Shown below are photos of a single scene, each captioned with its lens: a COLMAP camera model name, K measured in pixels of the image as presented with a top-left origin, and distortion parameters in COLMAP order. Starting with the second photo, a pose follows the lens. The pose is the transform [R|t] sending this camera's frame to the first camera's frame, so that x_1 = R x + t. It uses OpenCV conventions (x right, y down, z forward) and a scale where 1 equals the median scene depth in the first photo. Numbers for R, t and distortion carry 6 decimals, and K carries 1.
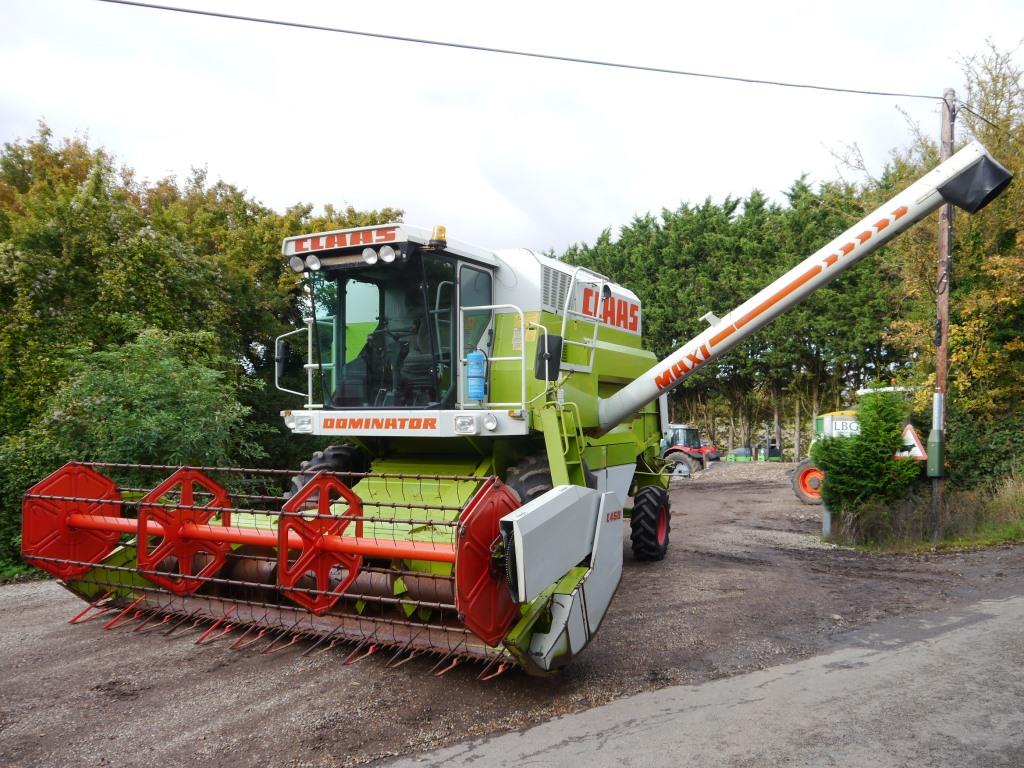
lens RADIAL K [[855.8, 0, 512.0], [0, 855.8, 384.0], [0, 0, 1]] dist [-0.035433, 0.008190]
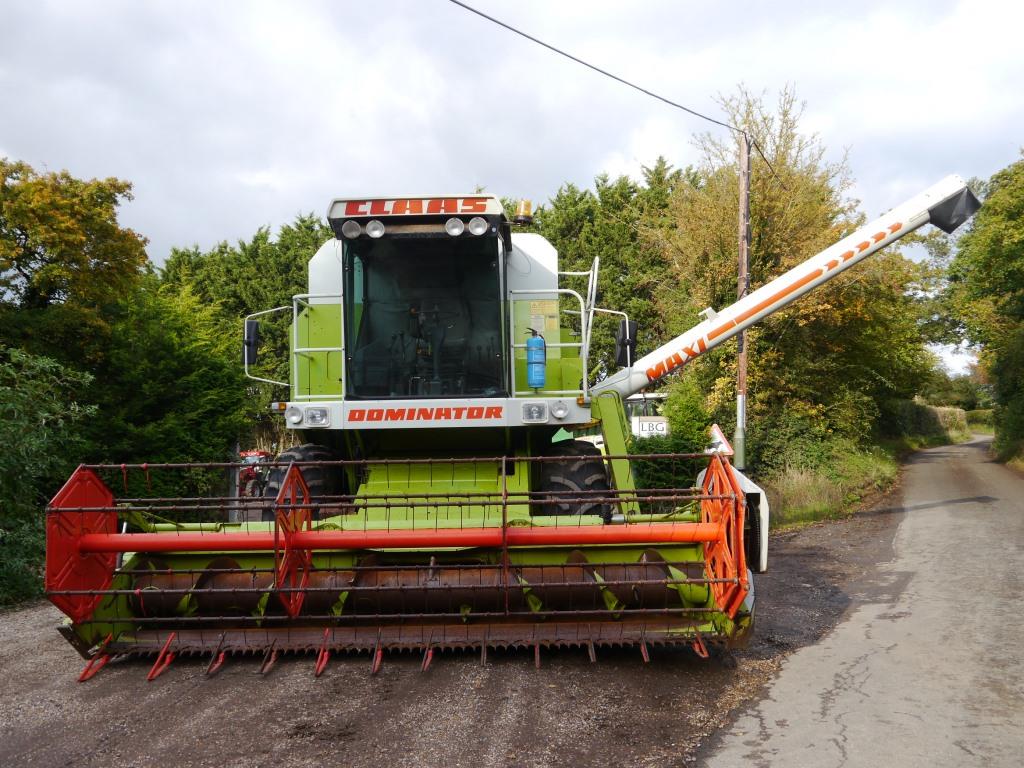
lens RADIAL K [[914.2, 0, 512.0], [0, 914.2, 384.0], [0, 0, 1]] dist [-0.019892, 0.001828]
pose [[0.894501, 0.008571, 0.446984, -0.545724], [0.000774, 0.999785, -0.020721, 0.037599], [-0.447066, 0.018881, 0.894302, 0.107663]]
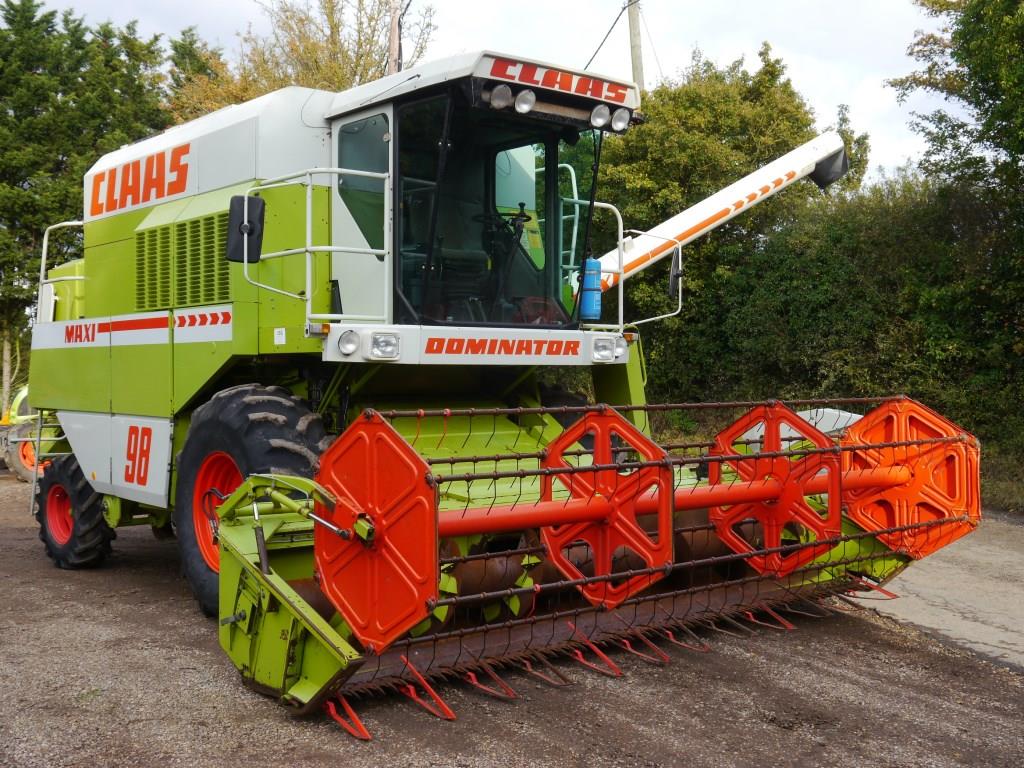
lens RADIAL K [[1163.8, 0, 513.2], [0, 1163.8, 358.2], [0, 0, 1]] dist [0.004332, 0.020204]
pose [[0.387194, 0.010687, 0.921936, -1.110100], [-0.037015, 0.999307, 0.003962, 0.055622], [-0.921255, -0.035659, 0.387322, 0.678301]]
